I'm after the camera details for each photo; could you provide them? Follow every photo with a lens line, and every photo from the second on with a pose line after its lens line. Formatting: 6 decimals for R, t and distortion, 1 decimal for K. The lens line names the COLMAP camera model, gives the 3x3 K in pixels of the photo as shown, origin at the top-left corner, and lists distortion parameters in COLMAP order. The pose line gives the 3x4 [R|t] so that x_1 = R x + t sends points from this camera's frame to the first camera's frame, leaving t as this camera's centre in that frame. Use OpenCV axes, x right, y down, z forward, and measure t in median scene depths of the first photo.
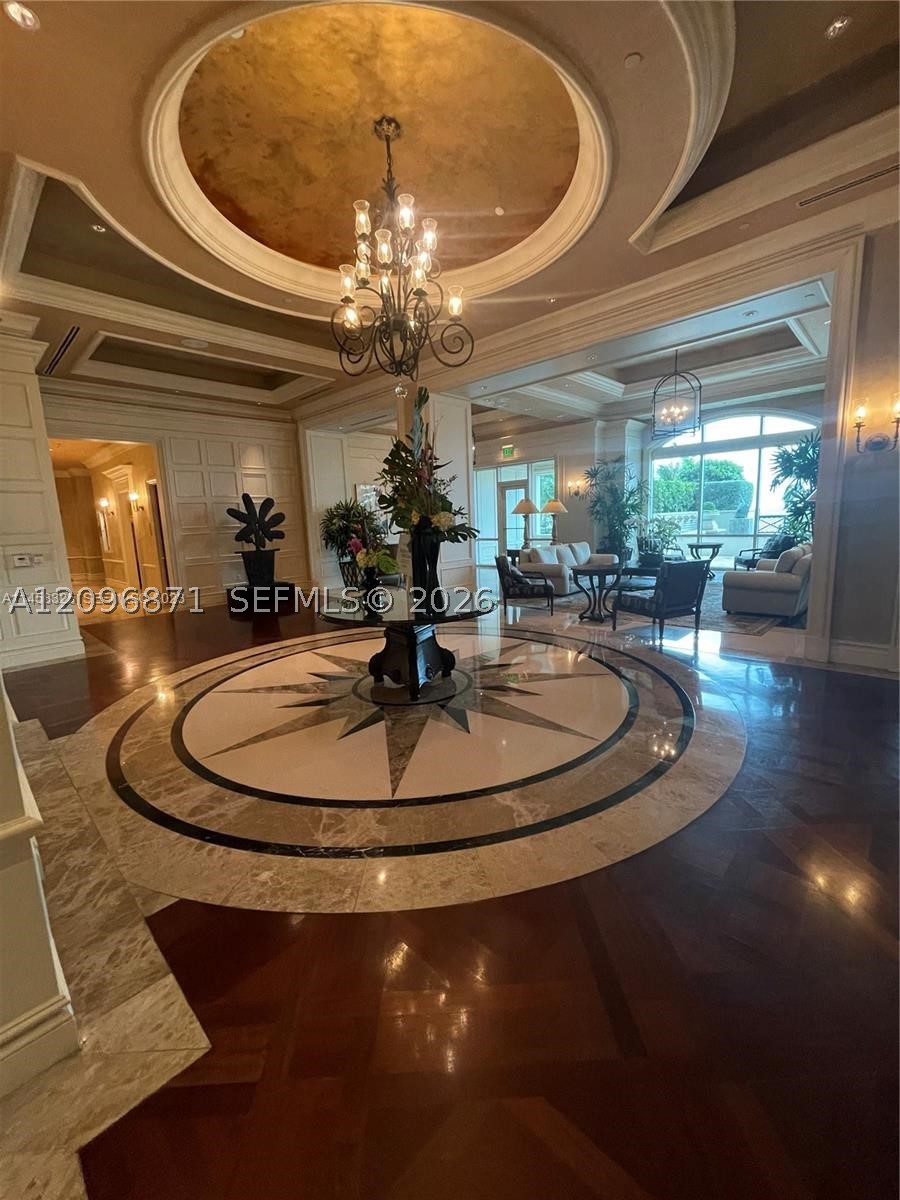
lens RADIAL K [[482.4, 0, 451.6], [0, 482.4, 597.9], [0, 0, 1]] dist [-0.000368, -0.000056]
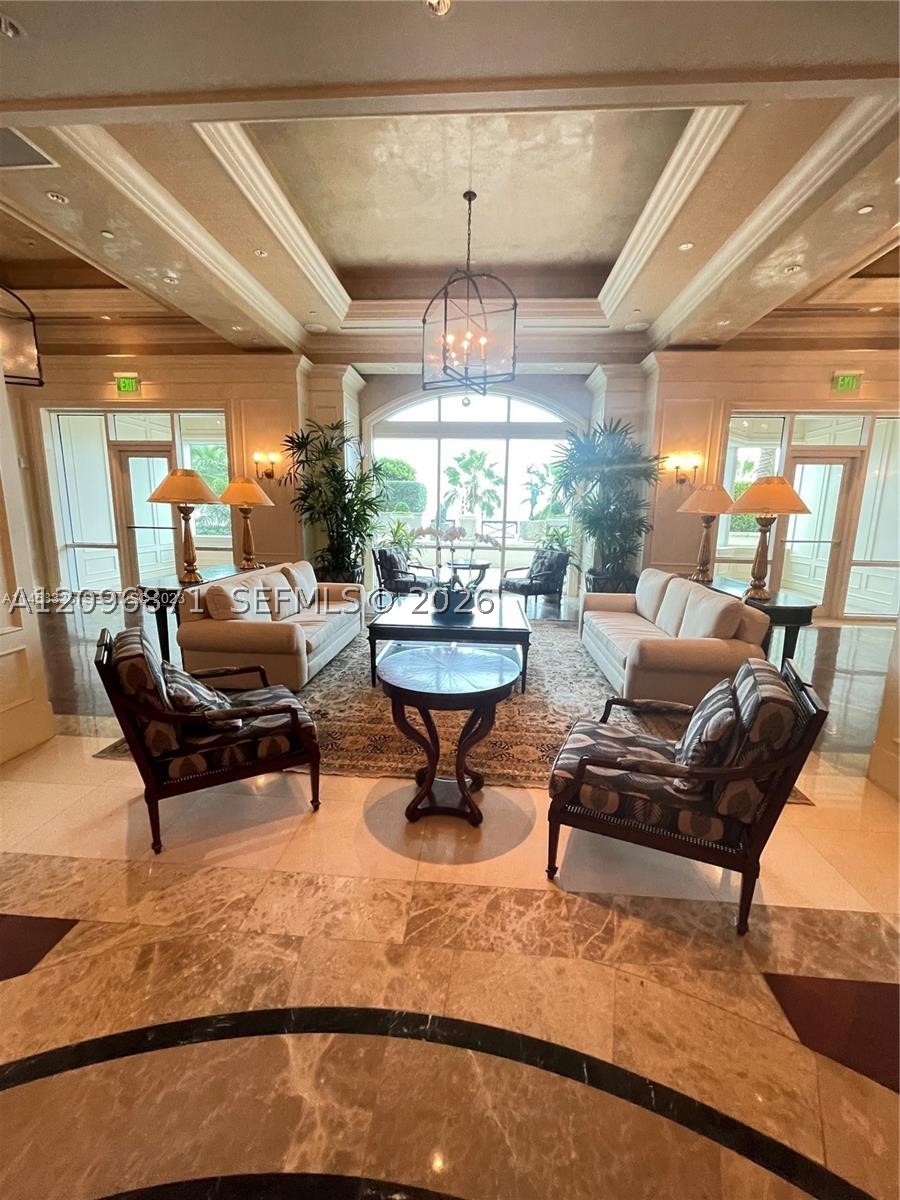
lens RADIAL K [[482.4, 0, 452.3], [0, 482.4, 596.3], [0, 0, 1]] dist [-0.000368, -0.000056]
pose [[0.769760, -0.061683, 0.635346, 0.046341], [0.056732, 0.997992, 0.028156, -0.073759], [-0.635808, 0.014371, 0.771714, 0.418831]]
